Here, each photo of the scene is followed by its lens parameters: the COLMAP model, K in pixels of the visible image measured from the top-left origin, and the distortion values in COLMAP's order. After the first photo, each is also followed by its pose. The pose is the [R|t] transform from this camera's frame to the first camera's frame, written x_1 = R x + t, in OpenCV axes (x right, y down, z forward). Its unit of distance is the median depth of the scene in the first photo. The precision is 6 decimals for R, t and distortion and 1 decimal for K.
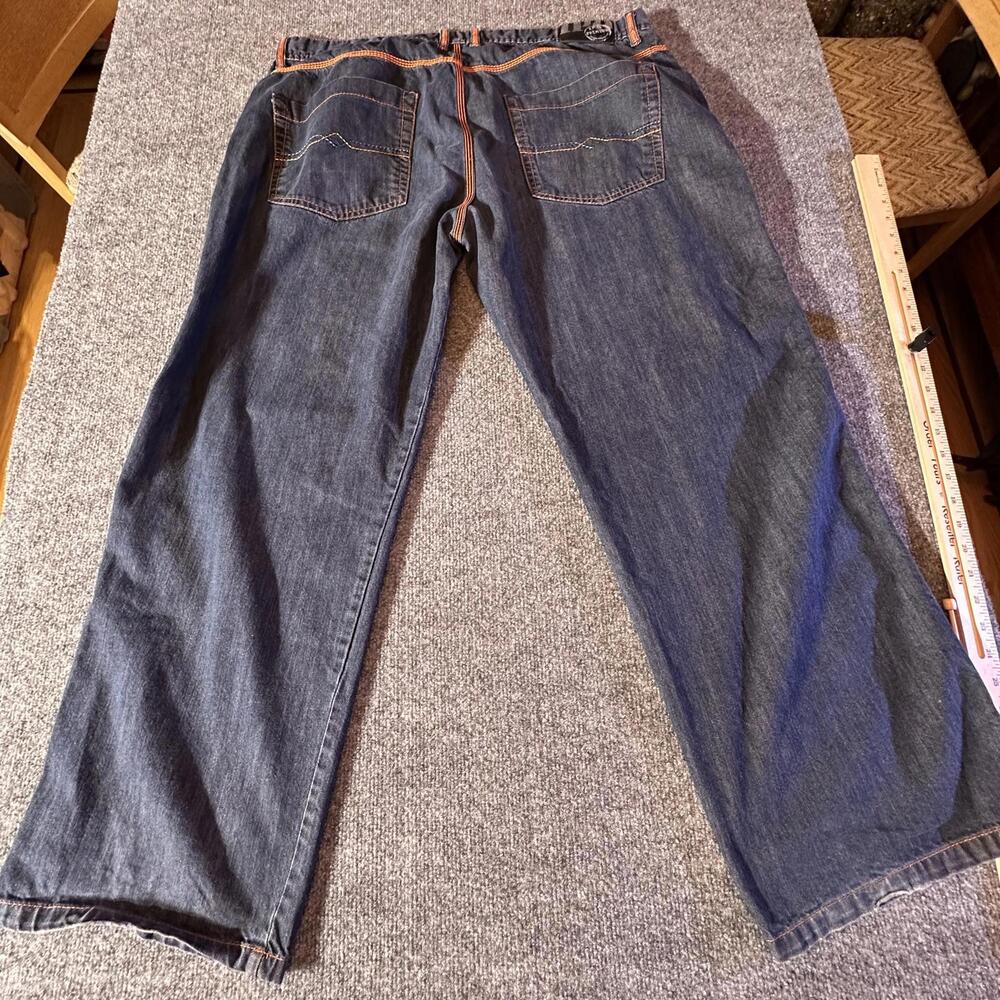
lens RADIAL K [[552.5, 0, 497.0], [0, 552.5, 494.8], [0, 0, 1]] dist [0.000470, 0.000003]
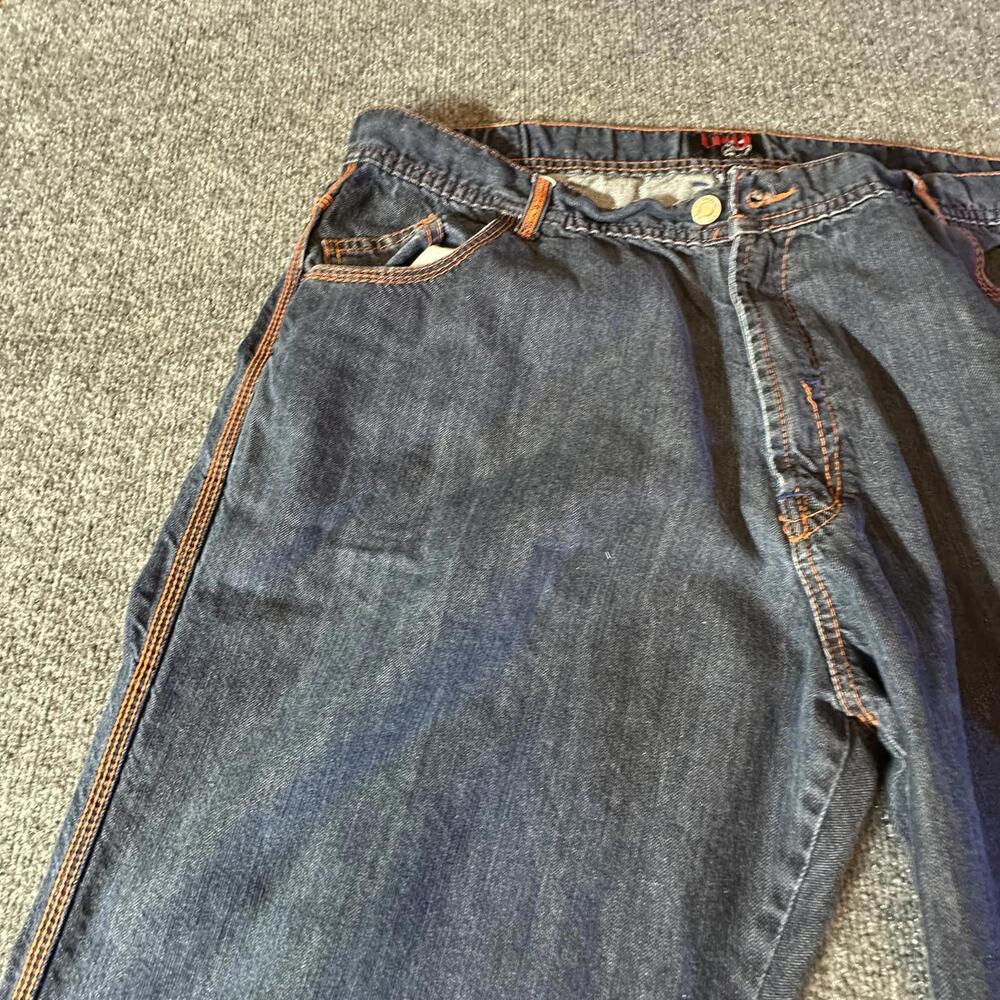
lens RADIAL K [[548.3, 0, 500.0], [0, 548.3, 500.0], [0, 0, 1]] dist [-0.004851, 0.001471]
pose [[0.998181, 0.058879, 0.012950, -0.215414], [-0.059080, 0.998130, 0.015705, -0.533548], [-0.012001, -0.016442, 0.999793, 0.532805]]
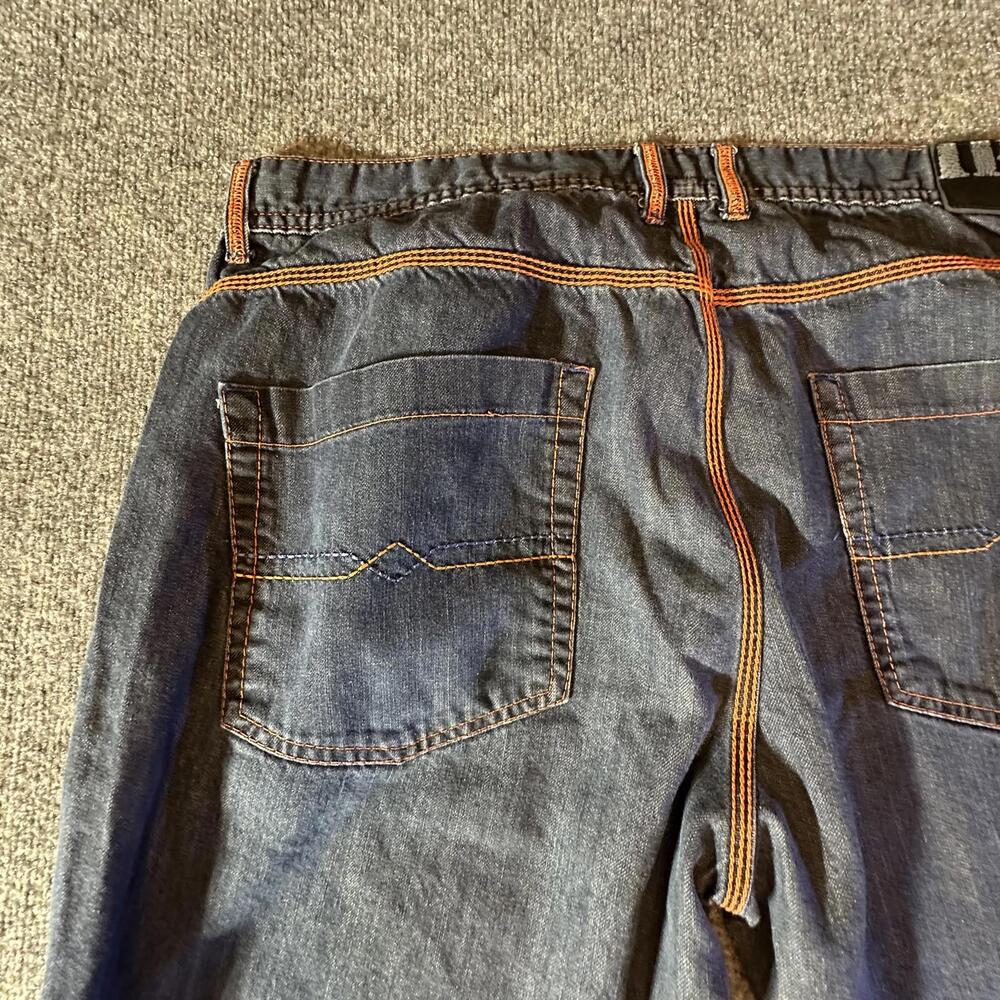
lens RADIAL K [[548.3, 0, 500.0], [0, 548.3, 500.0], [0, 0, 1]] dist [-0.004851, 0.001471]
pose [[0.999404, 0.030292, 0.016547, -0.213813], [-0.032856, 0.981787, 0.187121, -0.705197], [-0.010577, -0.187553, 0.982198, 0.603565]]
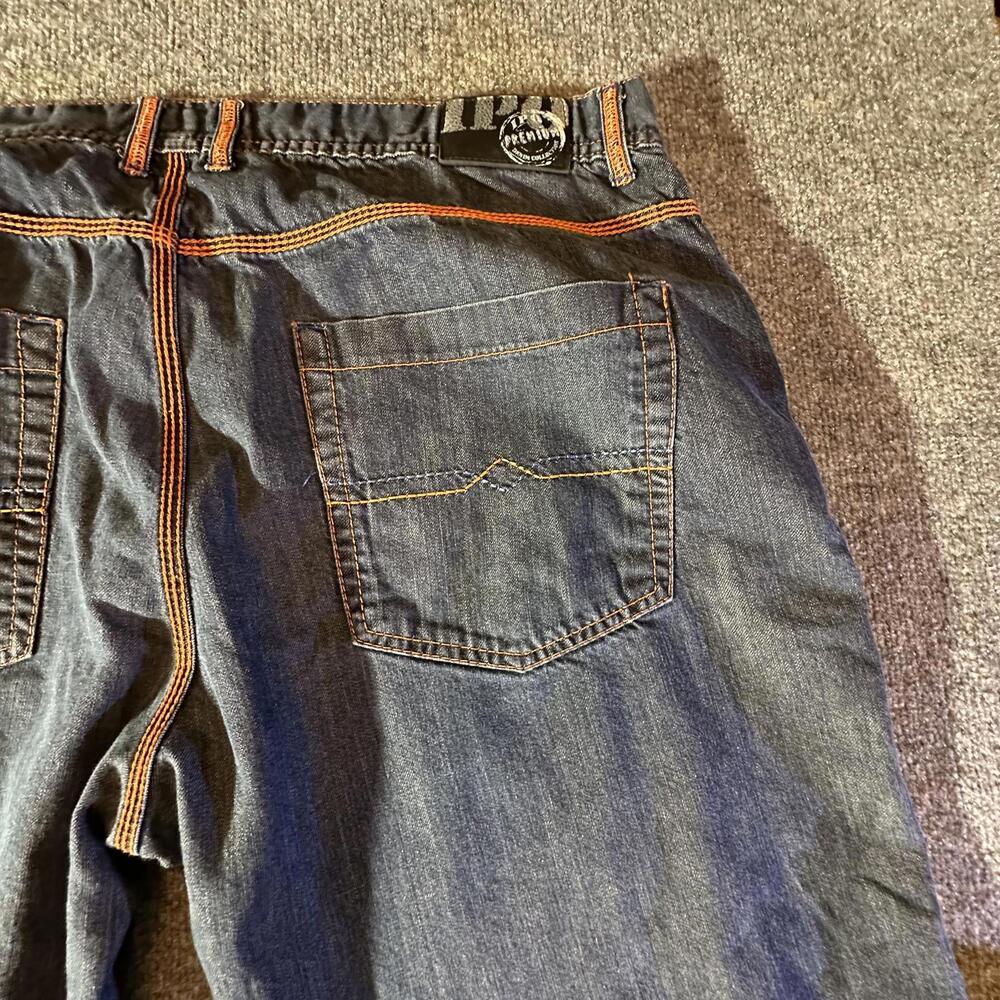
lens RADIAL K [[548.3, 0, 500.0], [0, 548.3, 500.0], [0, 0, 1]] dist [-0.004851, 0.001471]
pose [[0.997483, -0.000320, 0.070909, 0.135503], [-0.012831, 0.982671, 0.184916, -0.676976], [-0.069740, -0.185361, 0.980193, 0.580947]]
